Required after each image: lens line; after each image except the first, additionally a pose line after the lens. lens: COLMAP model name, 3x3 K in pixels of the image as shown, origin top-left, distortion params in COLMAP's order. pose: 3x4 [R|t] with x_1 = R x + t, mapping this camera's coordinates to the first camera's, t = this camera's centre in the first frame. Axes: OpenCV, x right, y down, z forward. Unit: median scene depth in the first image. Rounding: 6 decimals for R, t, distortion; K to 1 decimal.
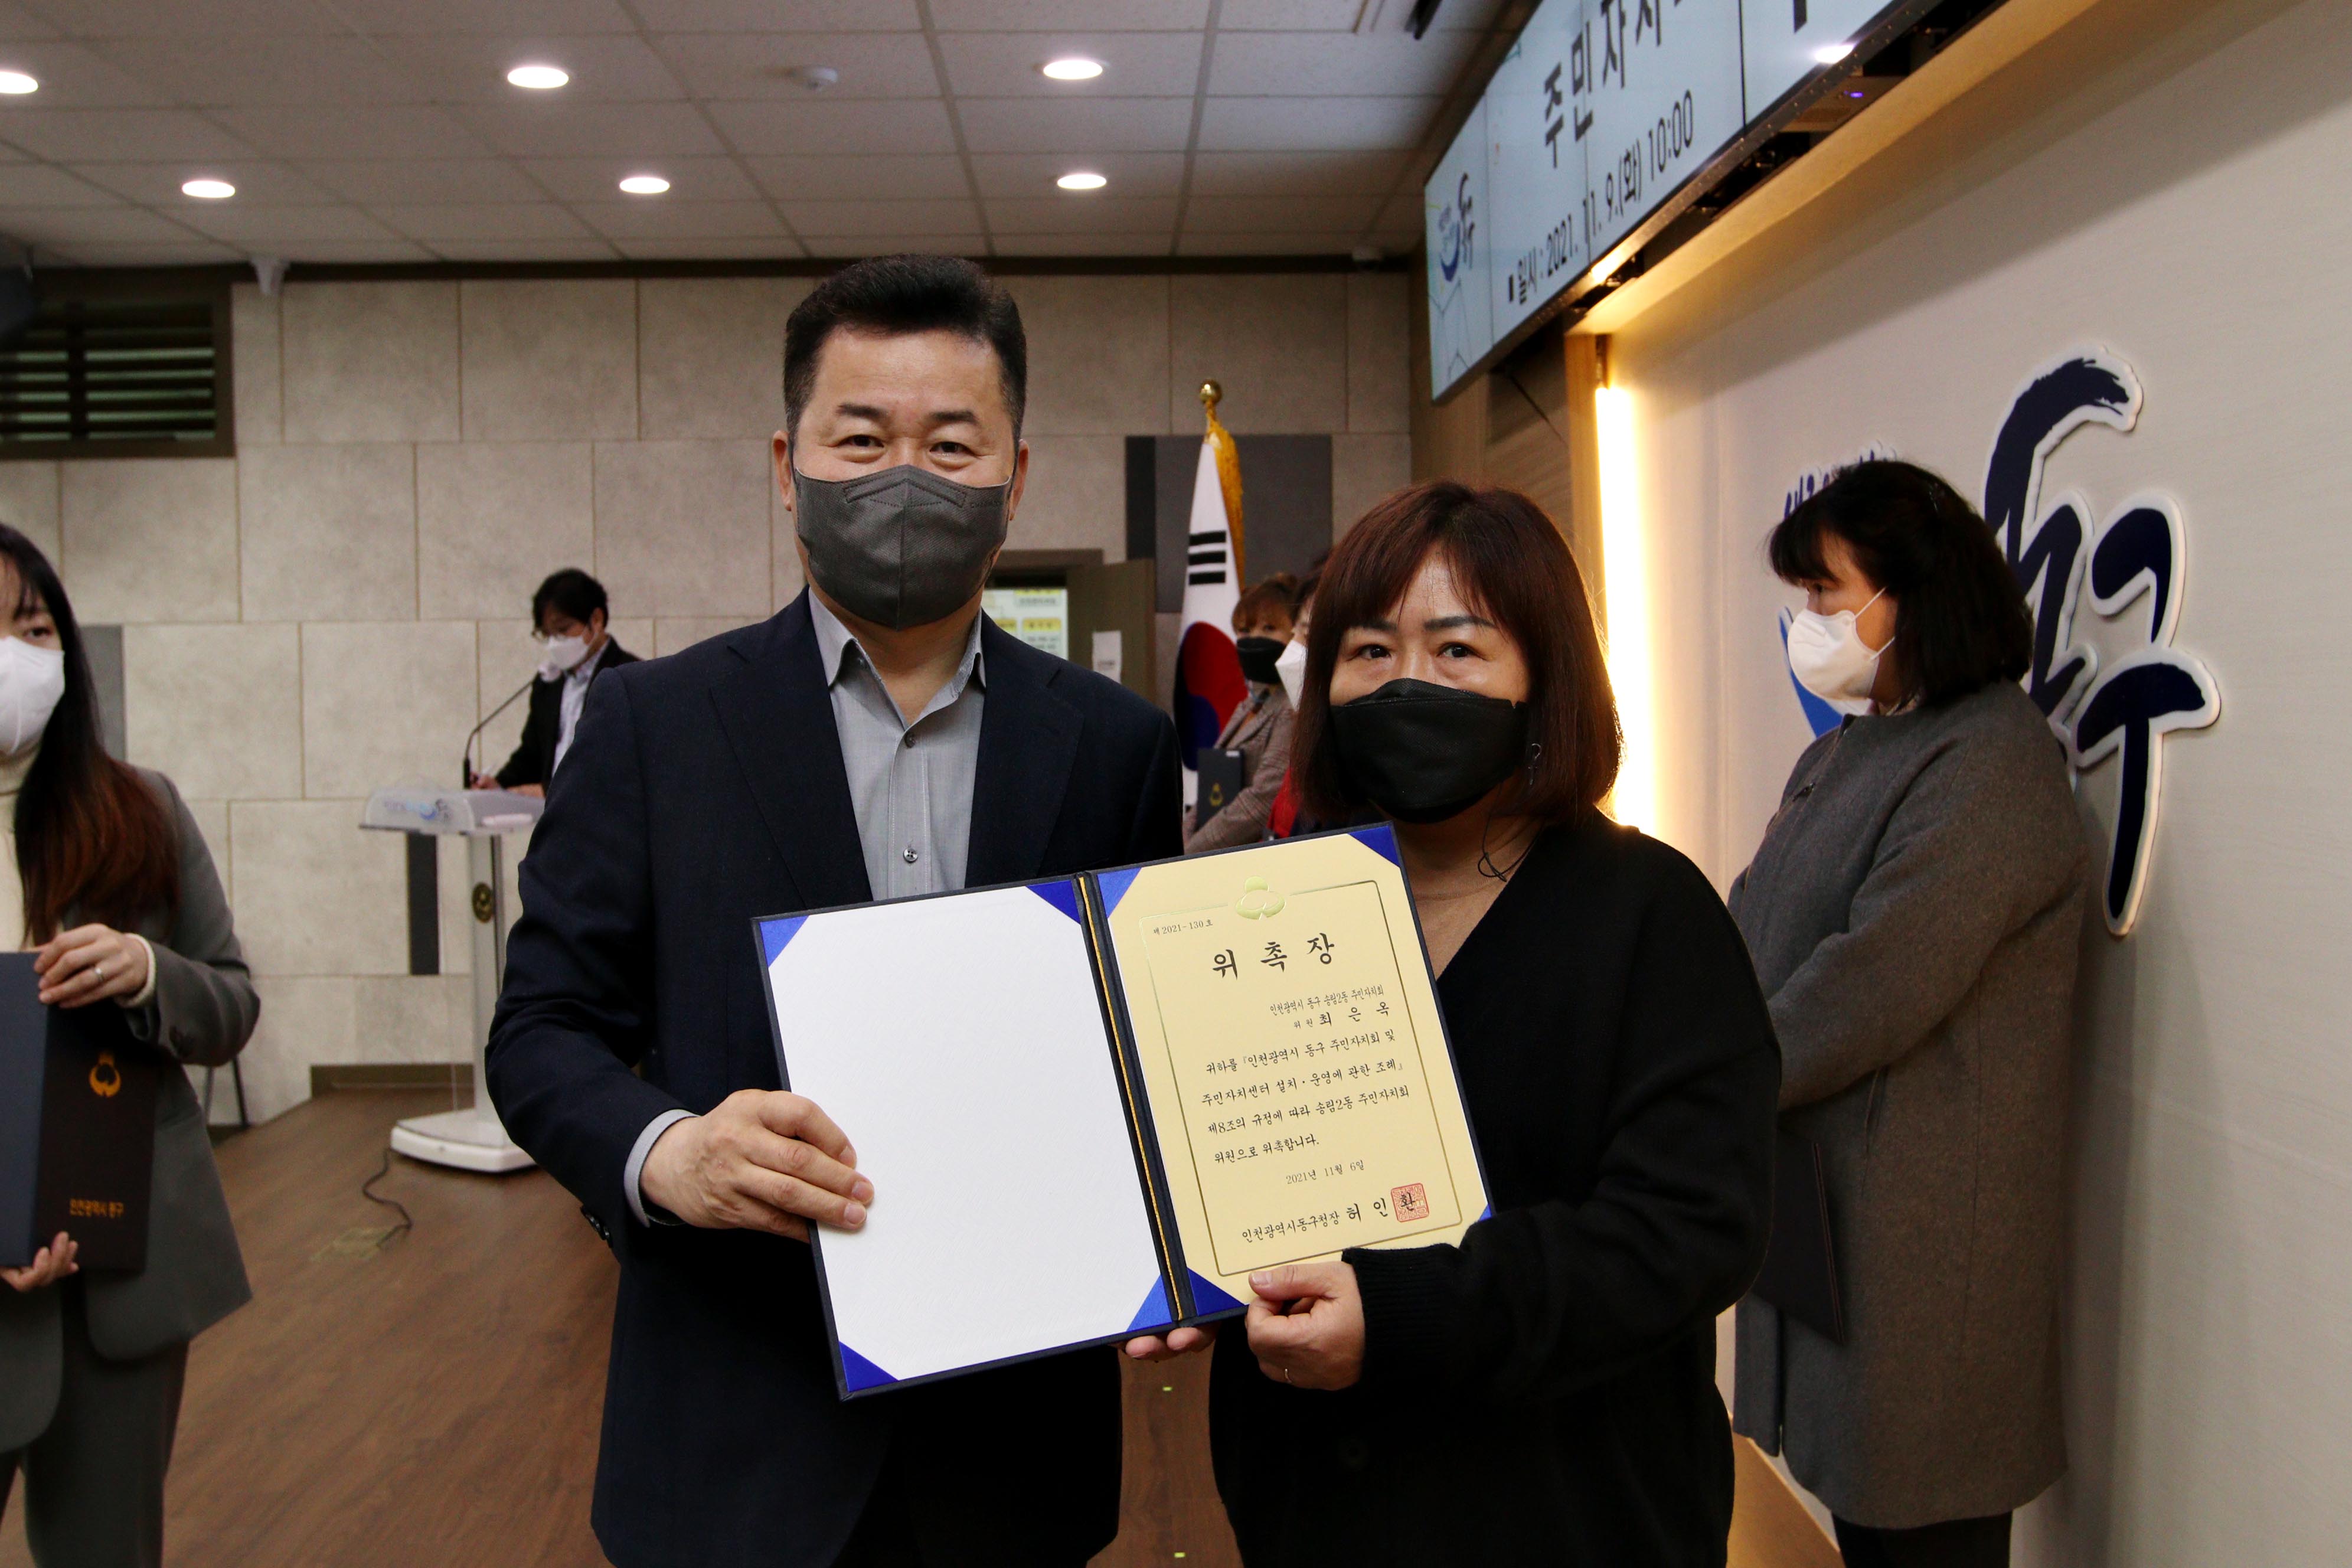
lens RADIAL K [[2250.8, 0, 1168.7], [0, 2250.8, 767.0], [0, 0, 1]] dist [-0.015724, 0.020503]
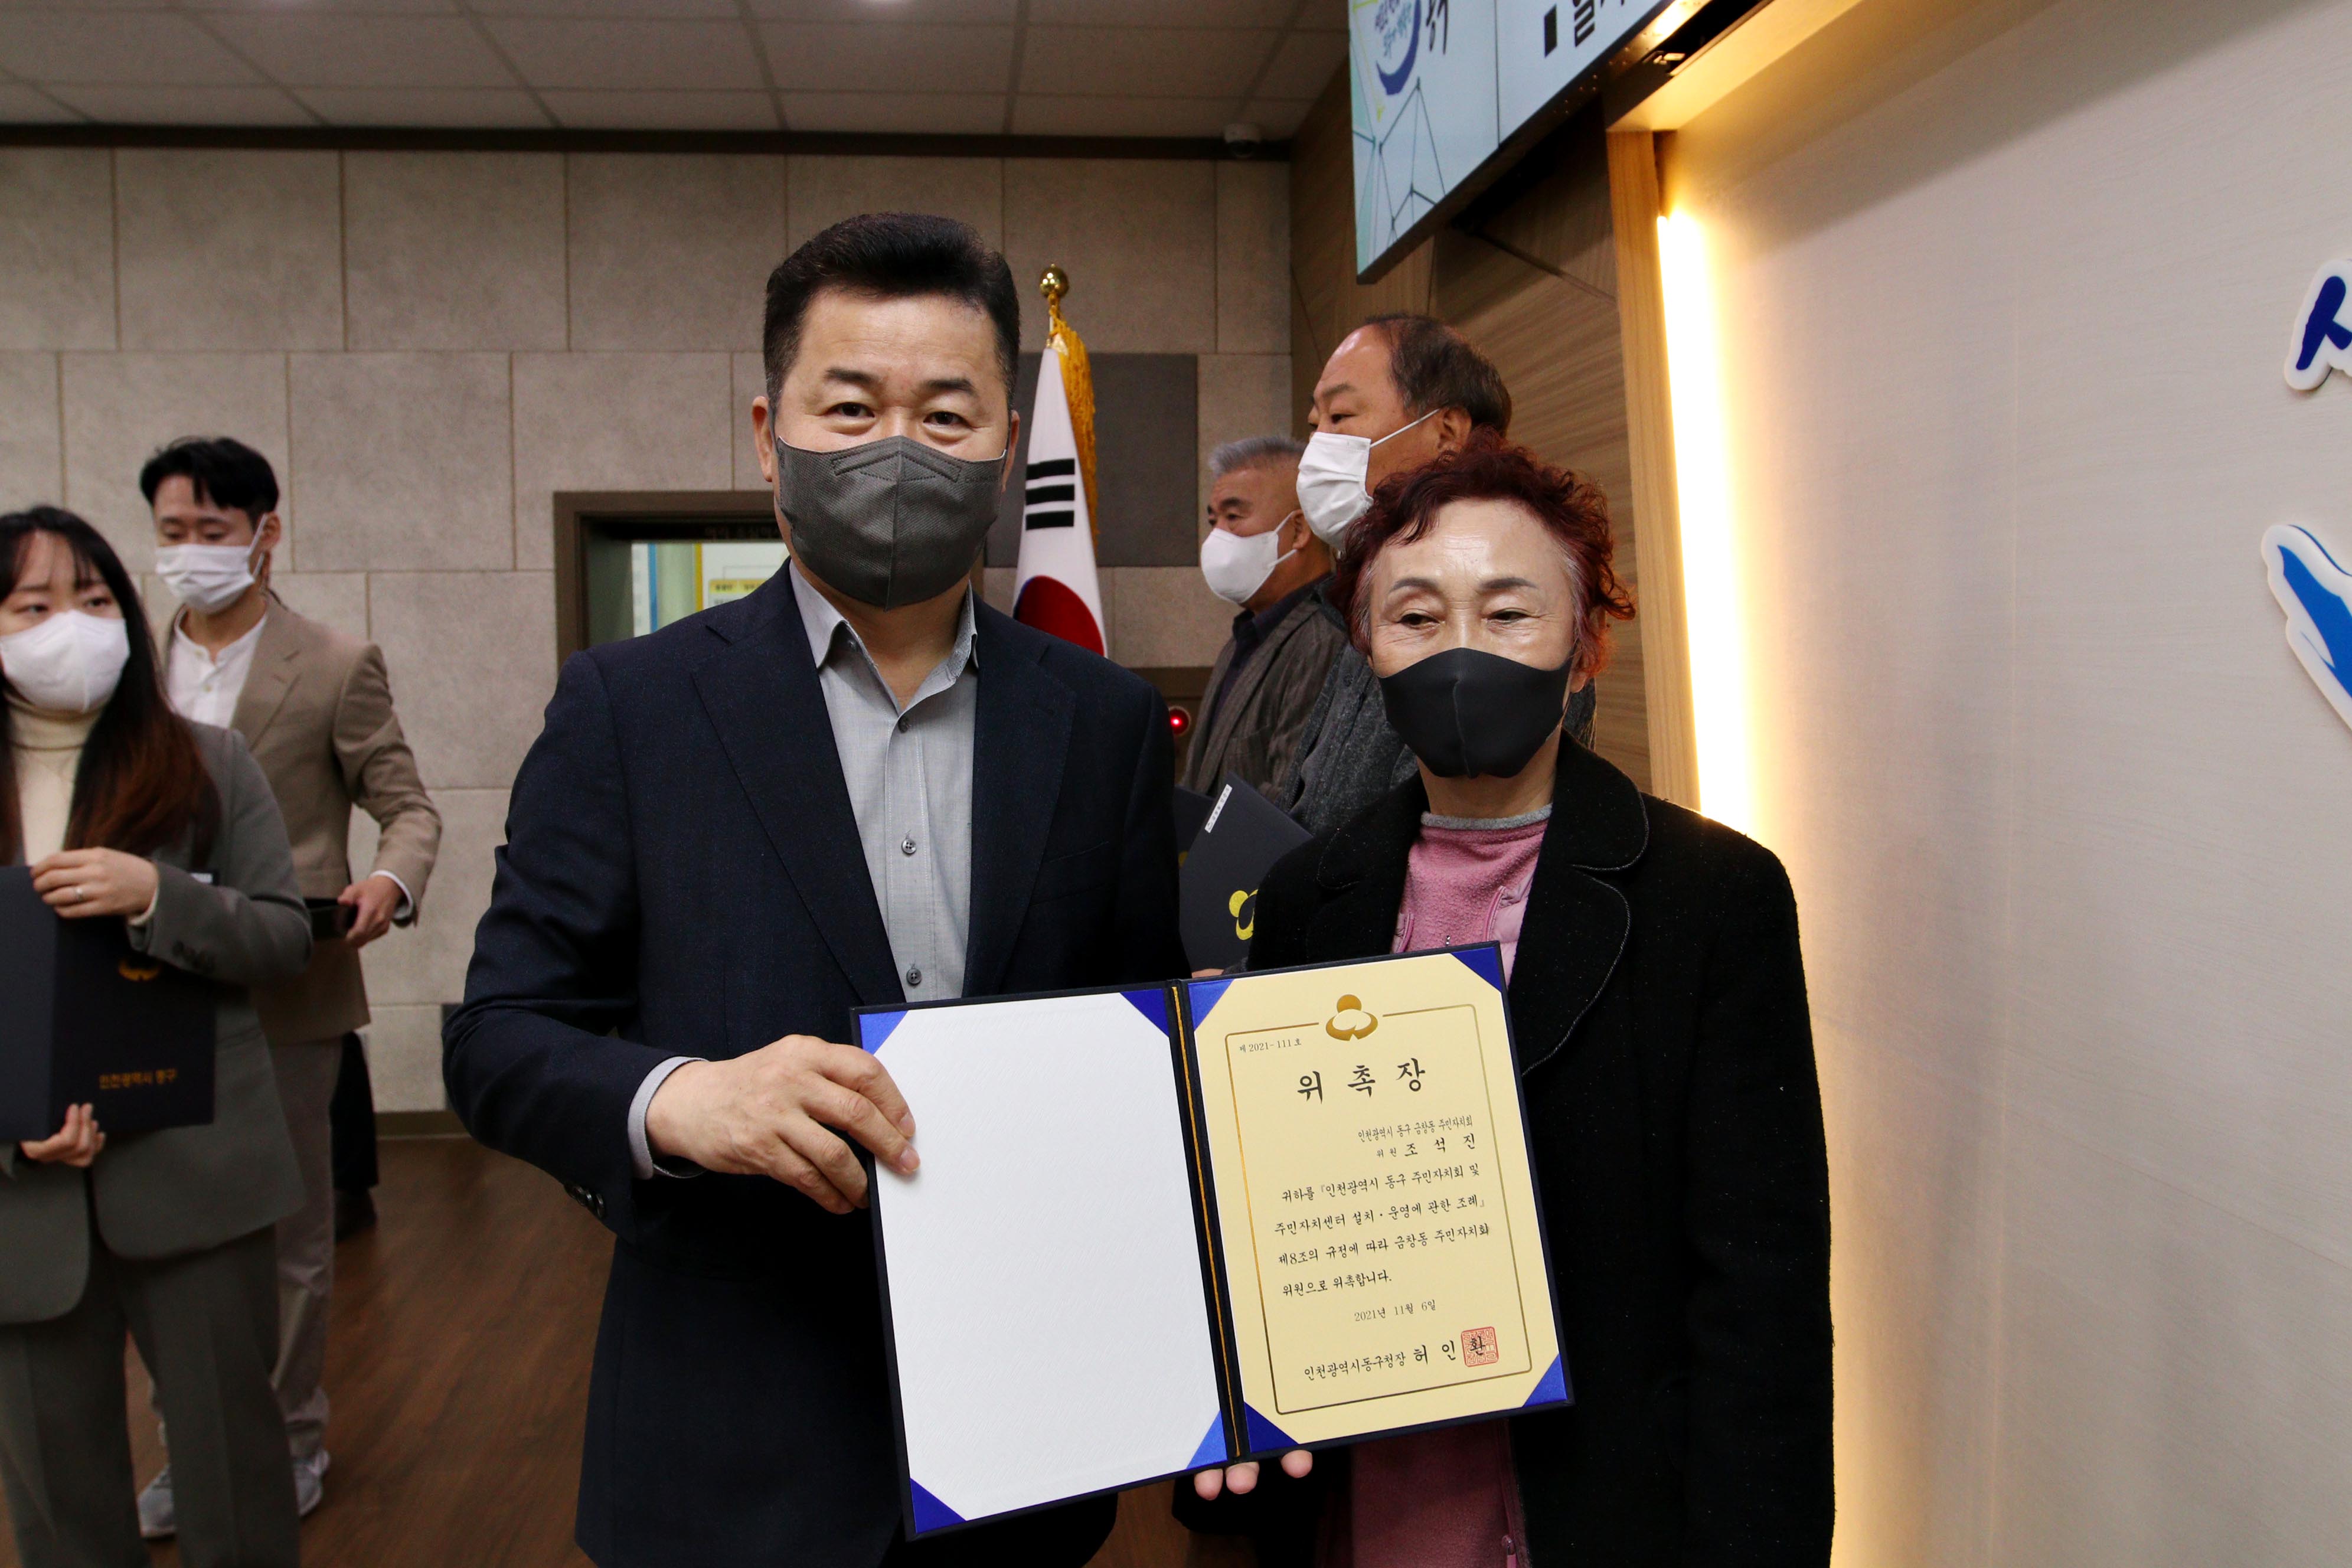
lens RADIAL K [[1913.1, 0, 1130.0], [0, 1913.1, 735.8], [0, 0, 1]] dist [-0.022858, 0.015601]
pose [[0.997876, -0.001504, 0.065131, 0.001204], [0.000721, 0.999927, 0.012034, -0.015813], [-0.065145, -0.011962, 0.997804, 0.309096]]
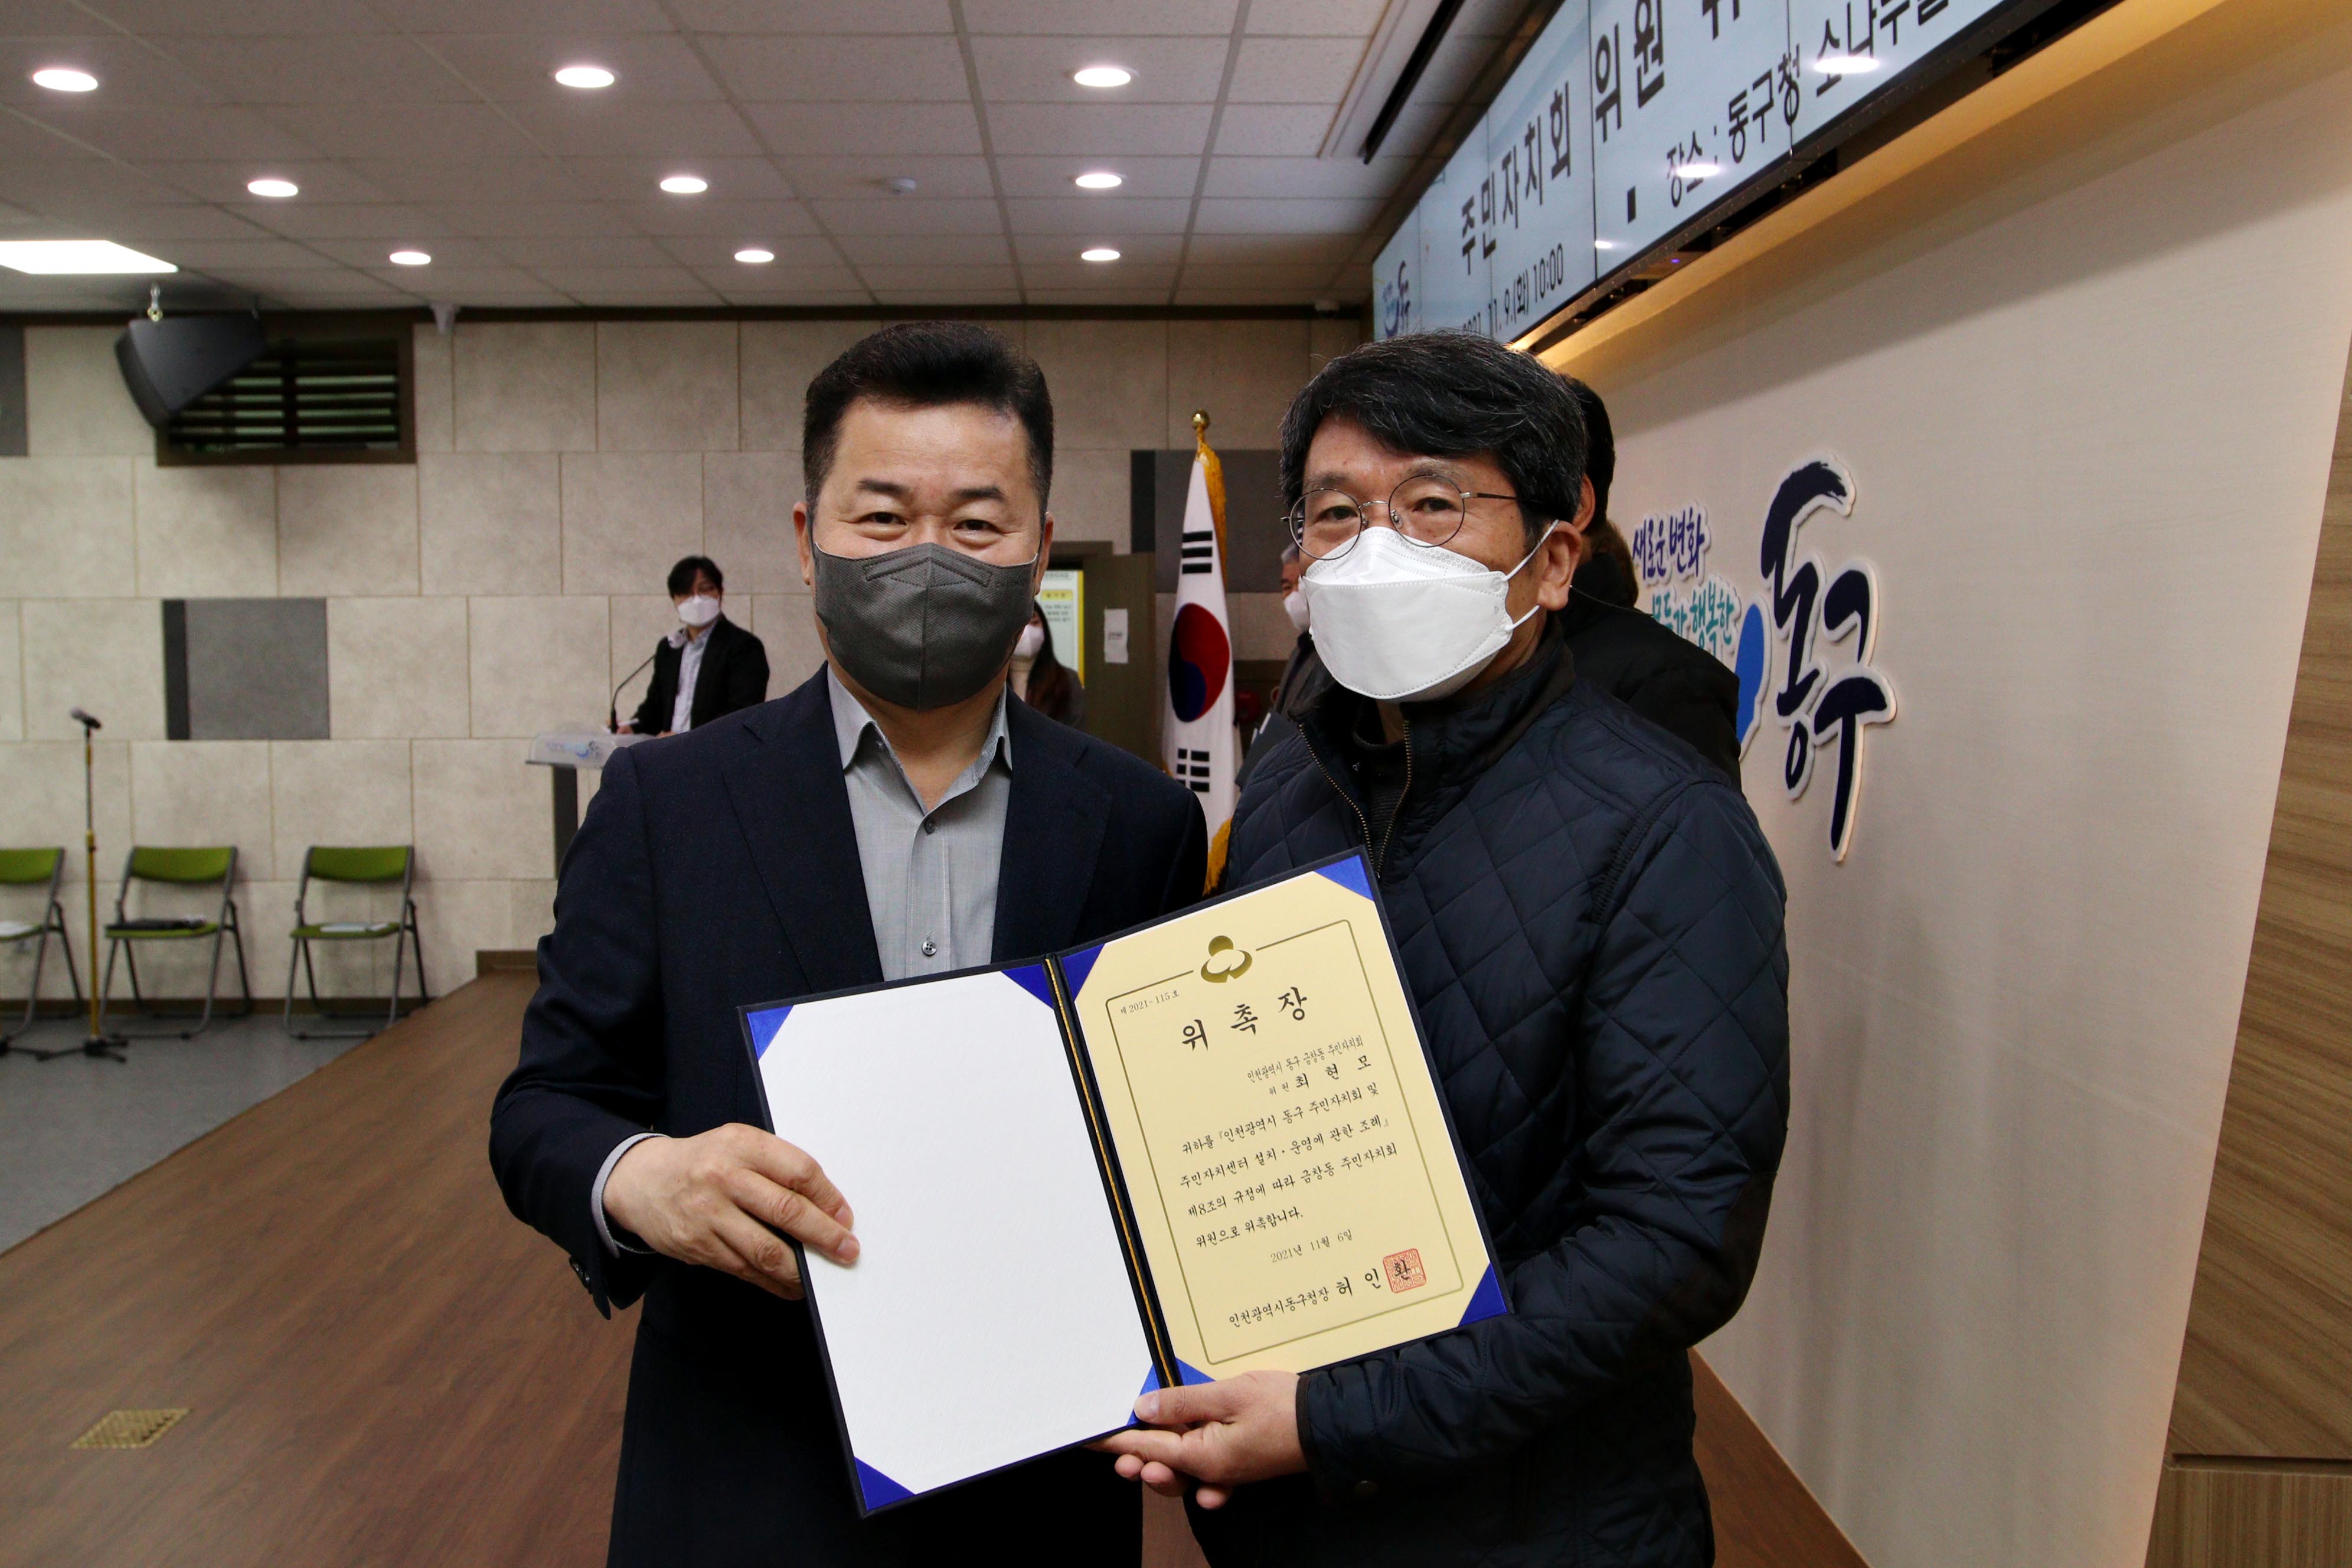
lens RADIAL K [[1954.5, 0, 1148.3], [0, 1954.5, 753.5], [0, 0, 1]] dist [-0.027176, 0.012257]
pose [[0.999977, 0.006622, -0.001356, -0.007349], [-0.006584, 0.999636, 0.026158, -0.008309], [0.001529, -0.026149, 0.999657, -0.086455]]
